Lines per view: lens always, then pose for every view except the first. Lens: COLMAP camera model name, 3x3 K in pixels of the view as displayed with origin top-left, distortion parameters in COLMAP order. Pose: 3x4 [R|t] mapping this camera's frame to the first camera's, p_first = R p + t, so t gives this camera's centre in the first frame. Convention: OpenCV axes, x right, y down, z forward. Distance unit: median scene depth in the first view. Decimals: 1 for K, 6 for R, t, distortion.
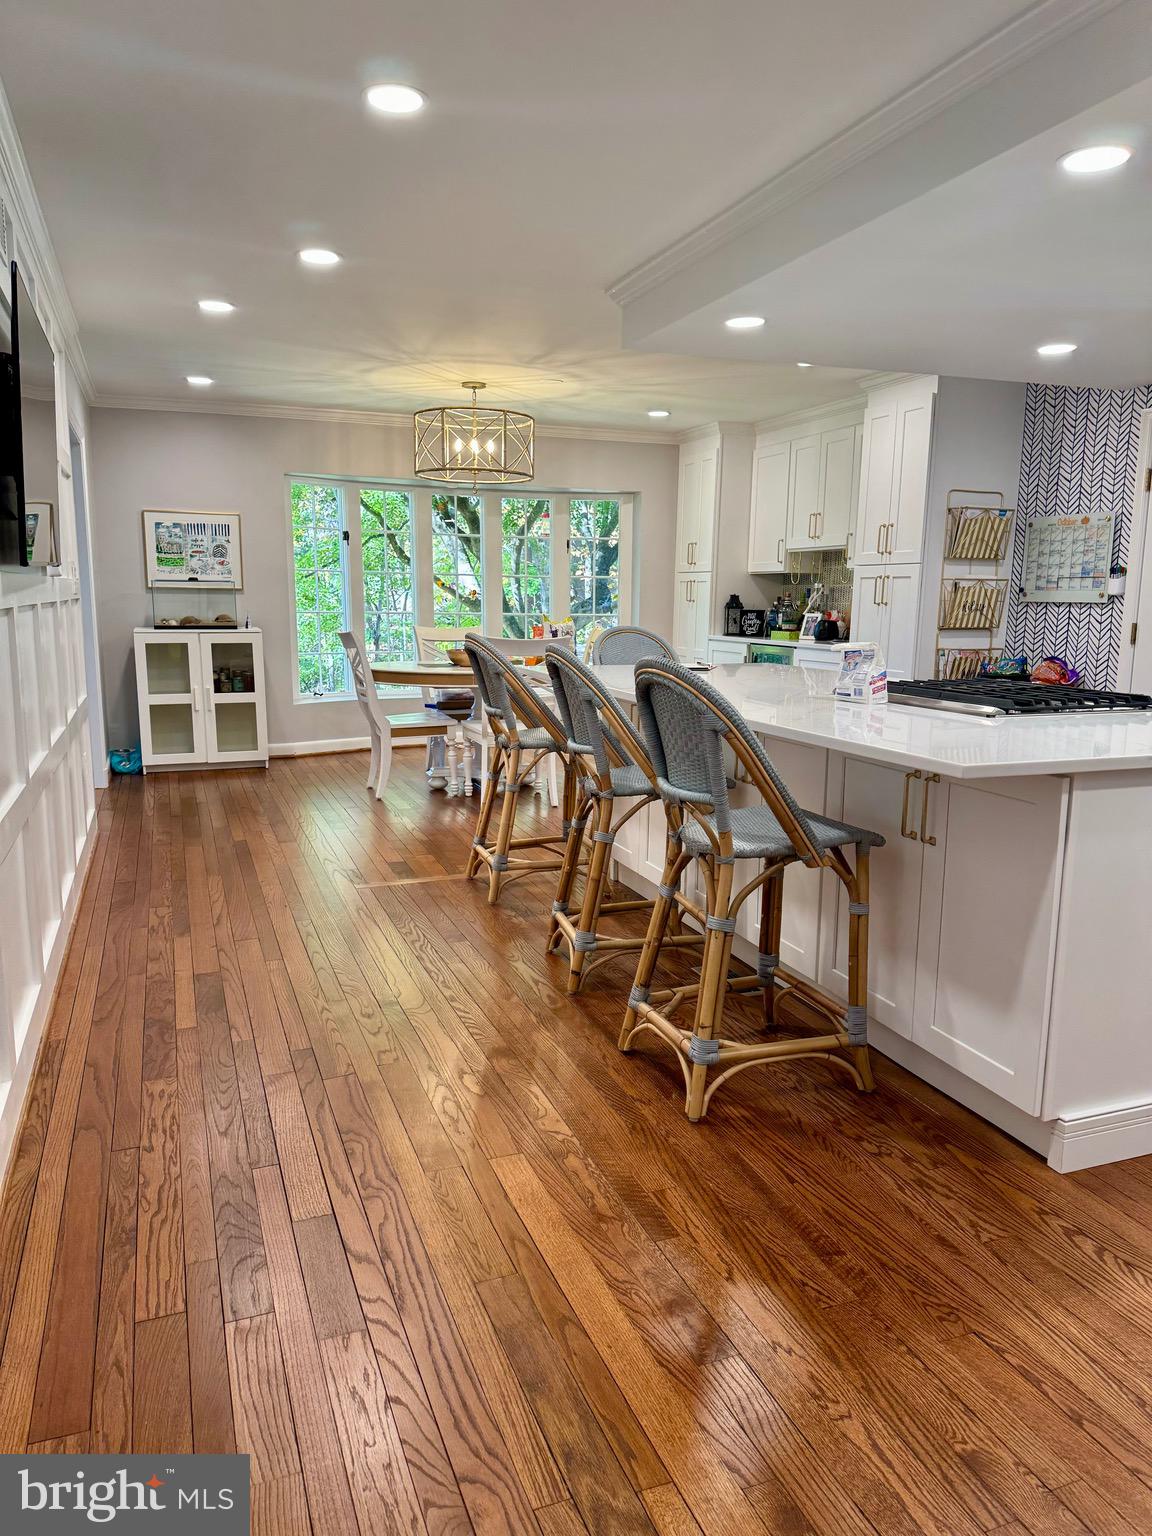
lens RADIAL K [[1087.5, 0, 574.0], [0, 1087.5, 769.7], [0, 0, 1]] dist [0.004460, -0.011550]
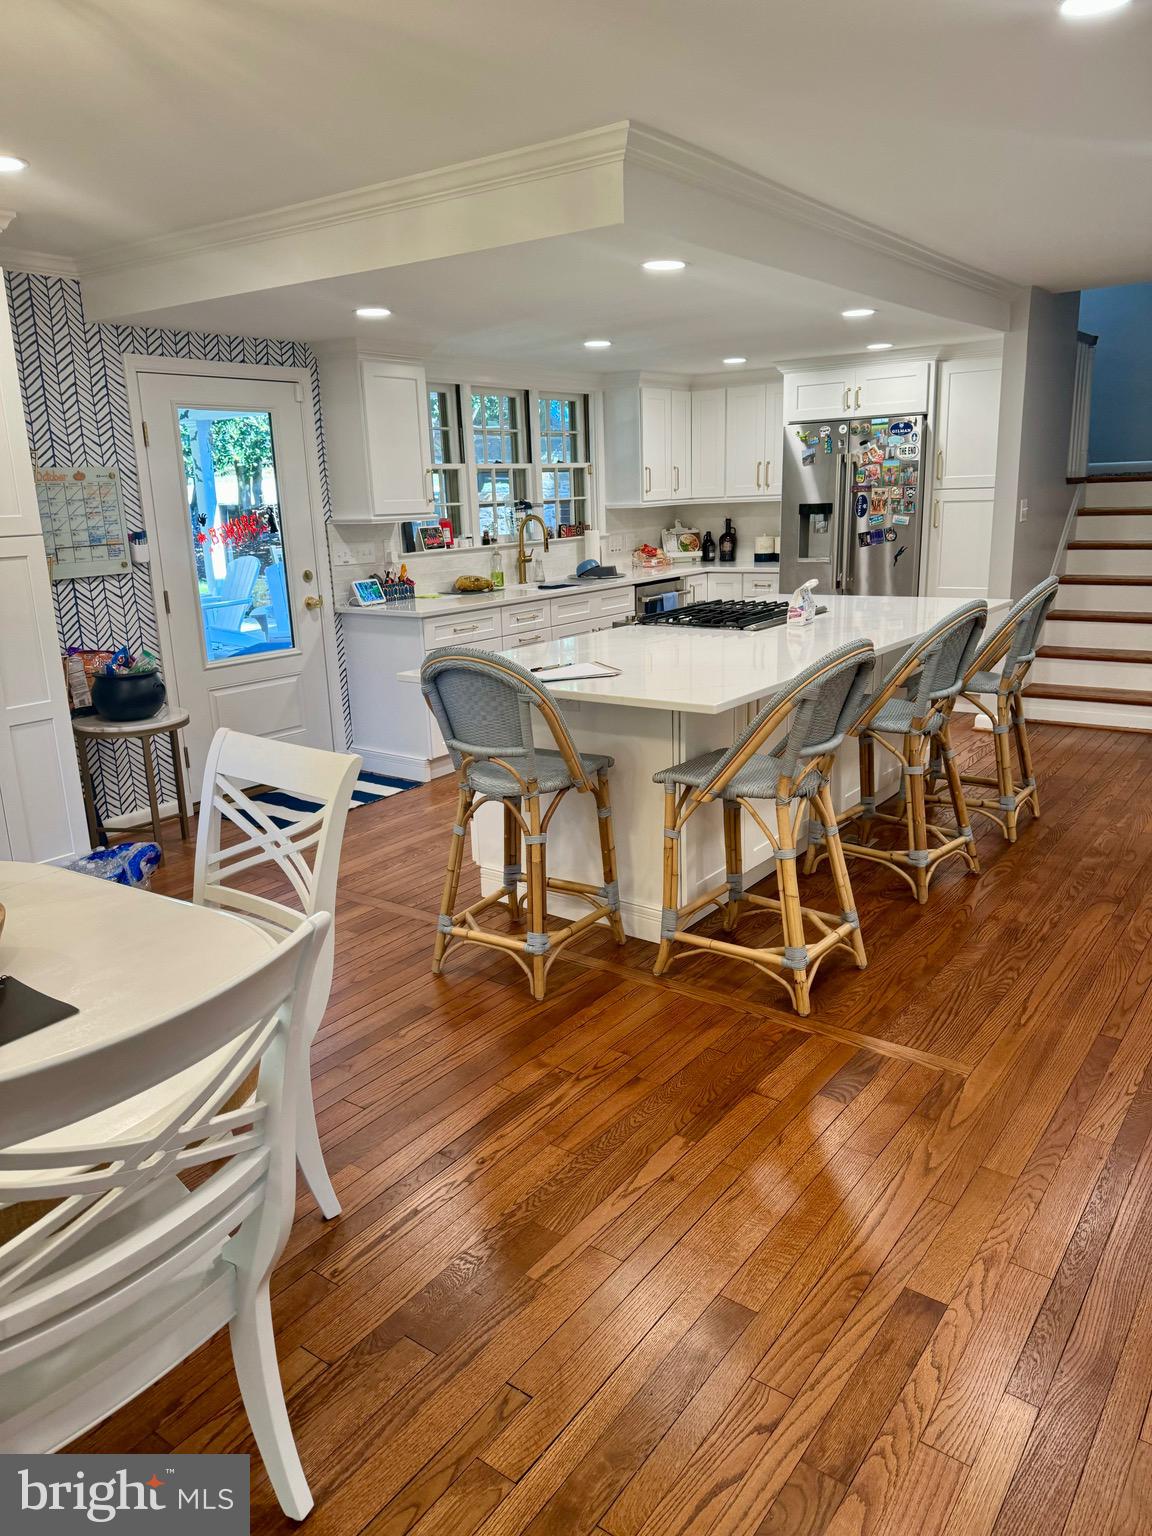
lens RADIAL K [[1087.5, 0, 572.0], [0, 1087.5, 770.4], [0, 0, 1]] dist [0.004460, -0.011550]
pose [[-0.537687, -0.201577, 0.818694, -0.442395], [0.166336, 0.926557, 0.337378, -0.237092], [-0.826574, 0.317582, -0.464668, 1.137534]]
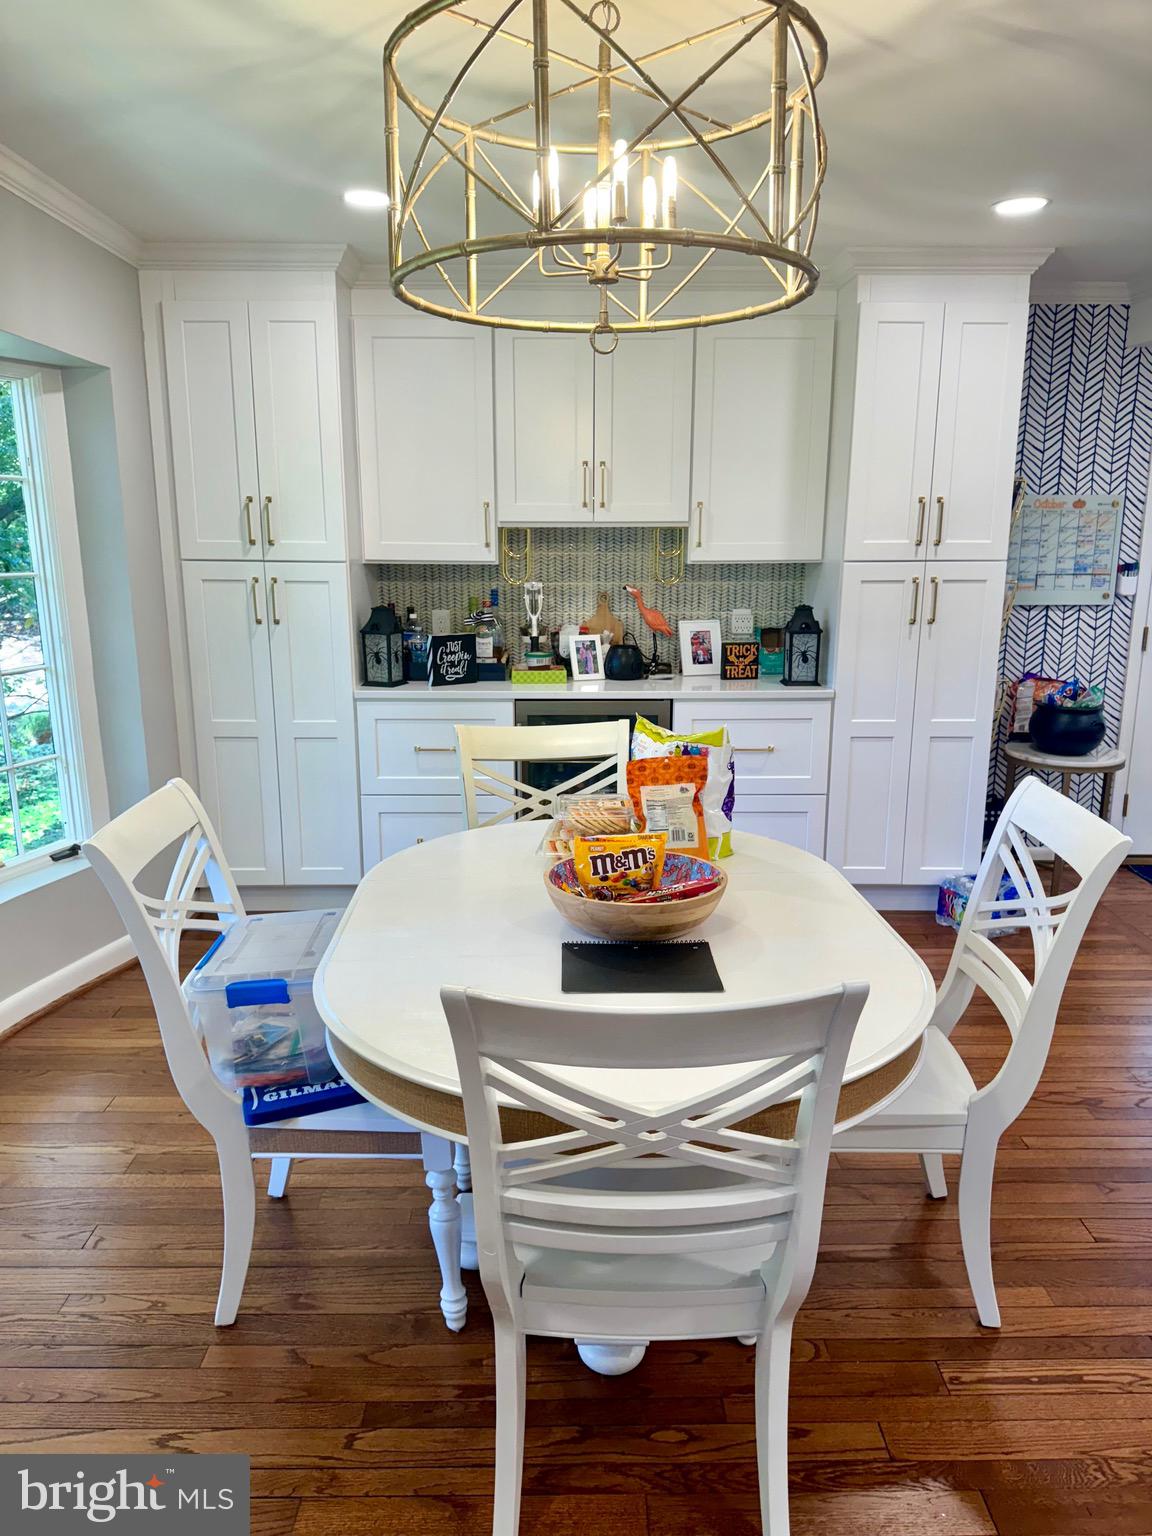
lens RADIAL K [[1087.5, 0, 570.3], [0, 1087.5, 769.2], [0, 0, 1]] dist [0.004460, -0.011550]
pose [[0.356843, -0.208605, 0.910575, -0.441477], [0.153455, 0.974597, 0.163134, -0.225607], [-0.921474, 0.081519, 0.379790, 1.051504]]
